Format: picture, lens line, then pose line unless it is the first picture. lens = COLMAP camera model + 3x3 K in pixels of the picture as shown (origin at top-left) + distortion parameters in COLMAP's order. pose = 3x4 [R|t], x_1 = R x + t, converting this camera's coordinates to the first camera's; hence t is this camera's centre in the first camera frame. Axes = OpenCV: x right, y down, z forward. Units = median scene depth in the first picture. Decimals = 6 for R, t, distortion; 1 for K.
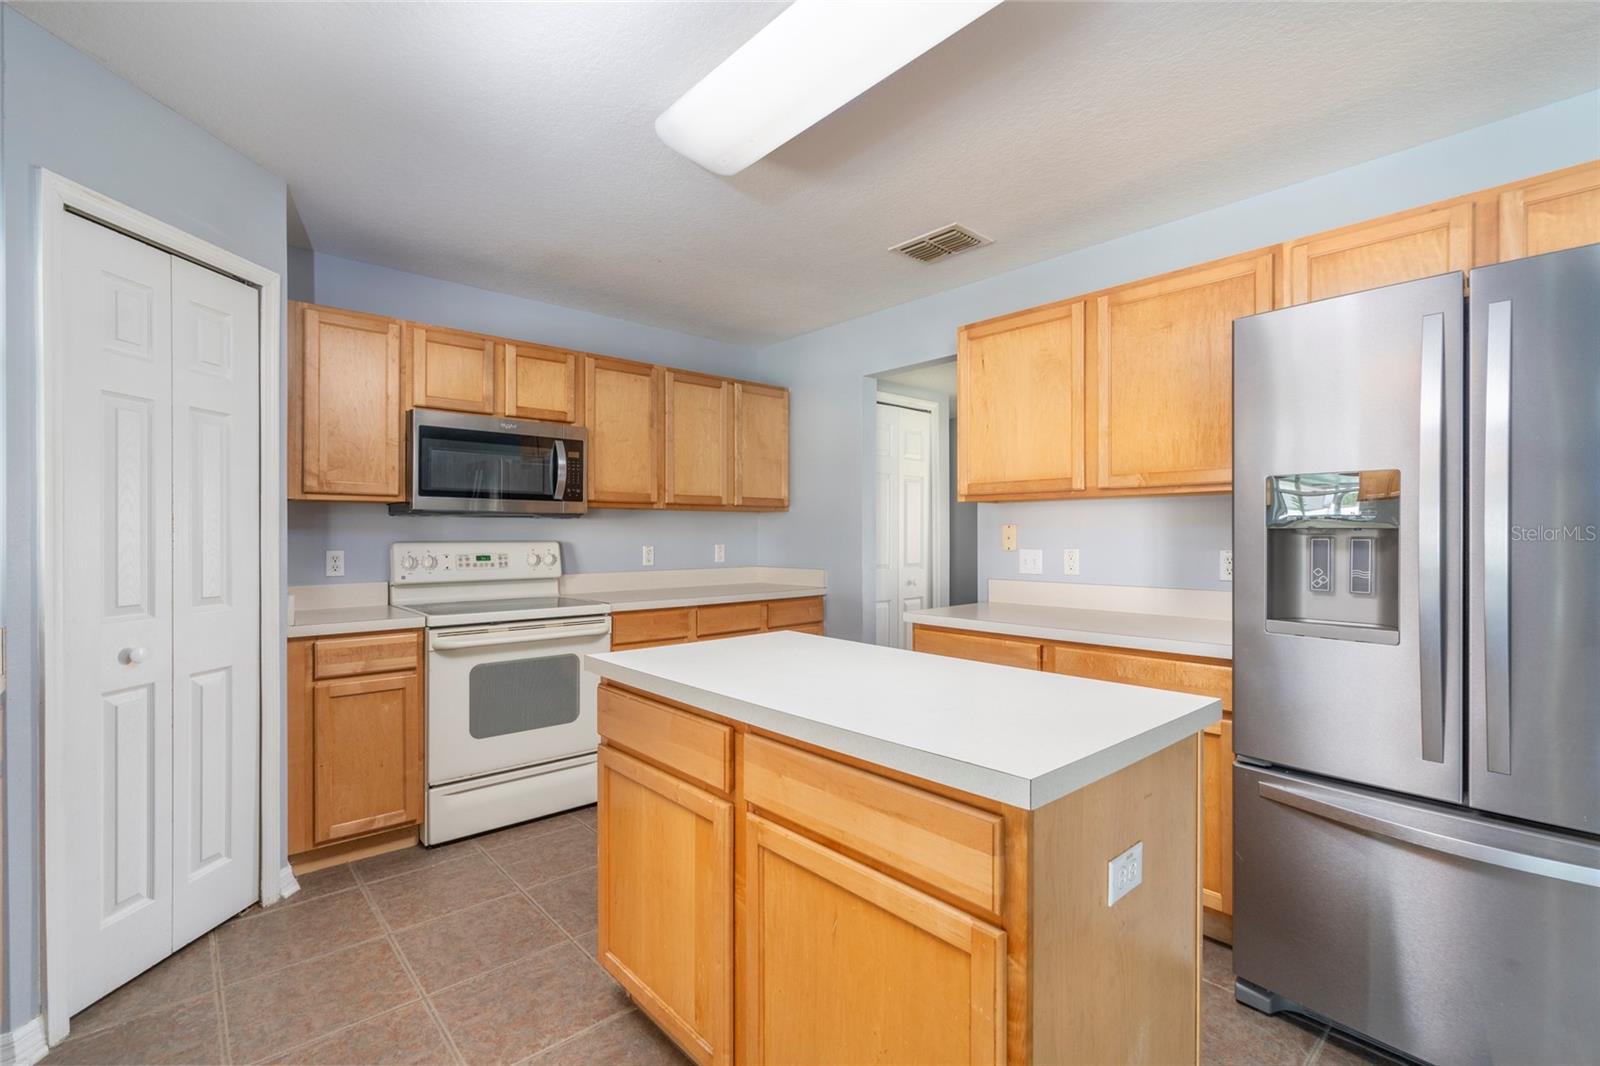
lens RADIAL K [[724.0, 0, 800.1], [0, 724.0, 531.7], [0, 0, 1]] dist [-0.004884, 0.002181]
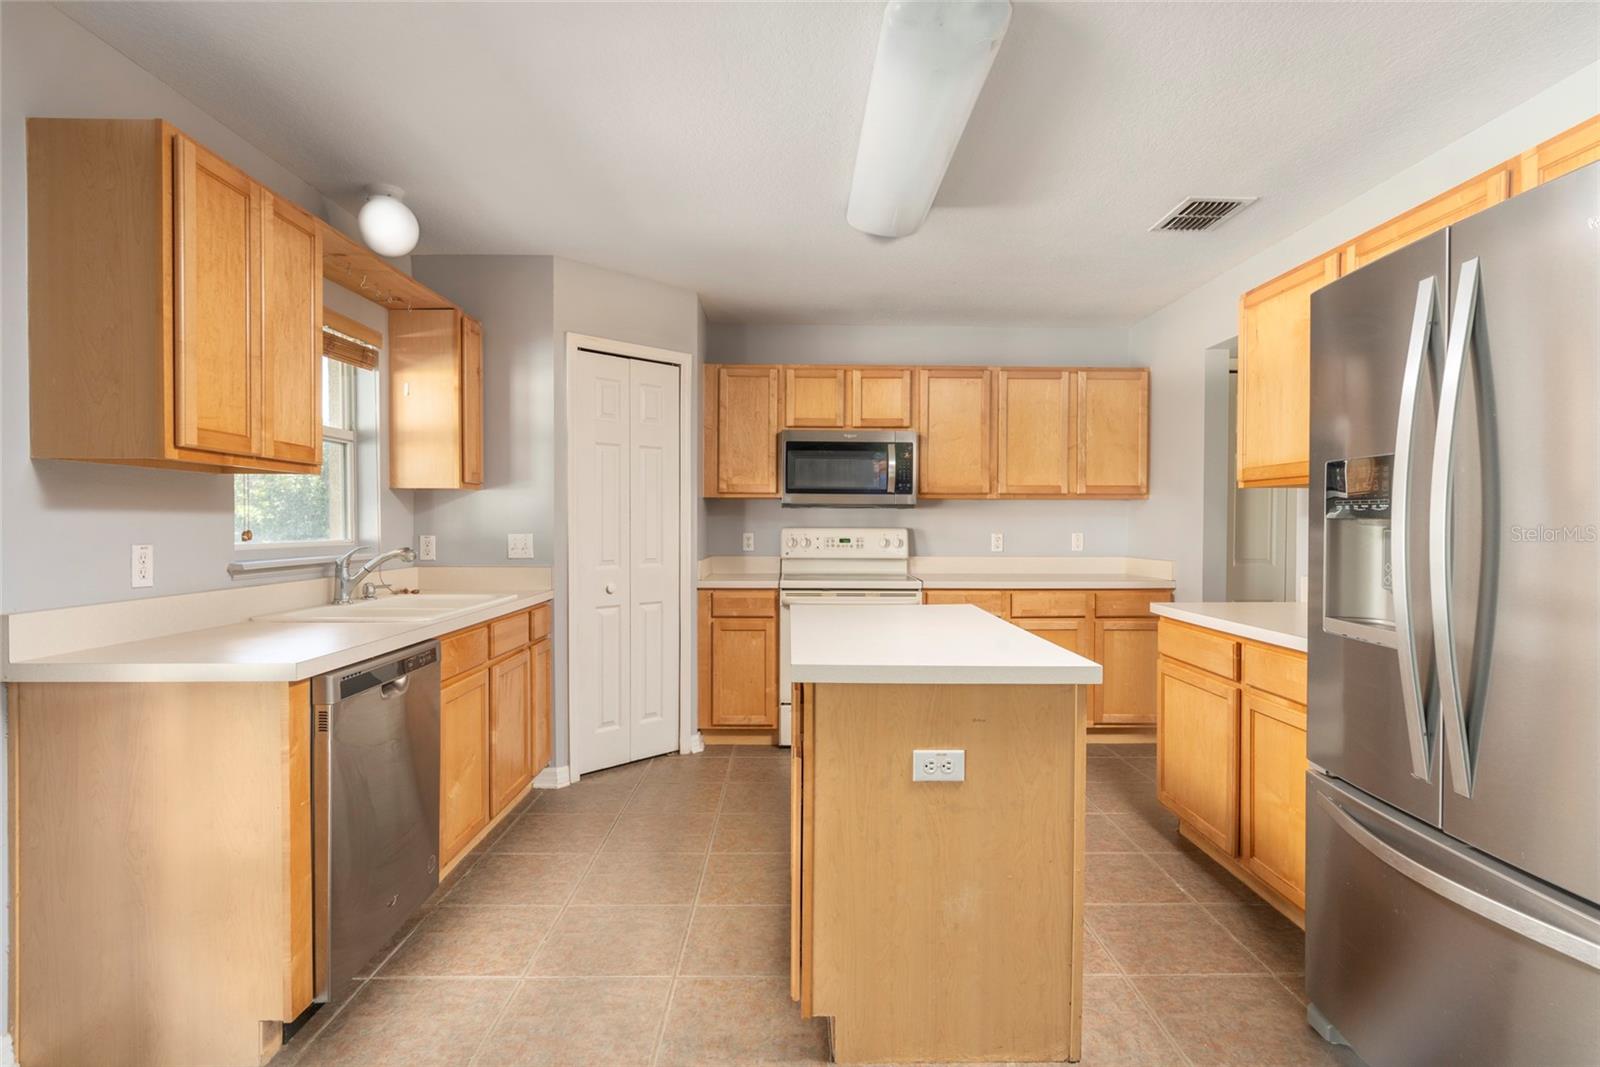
lens RADIAL K [[814.8, 0, 800.7], [0, 814.8, 532.2], [0, 0, 1]] dist [-0.000755, 0.000464]
pose [[0.751963, 0.012763, -0.659081, 0.464768], [-0.001674, 0.999846, 0.017452, -0.002945], [0.659203, -0.012020, 0.751869, -0.127377]]
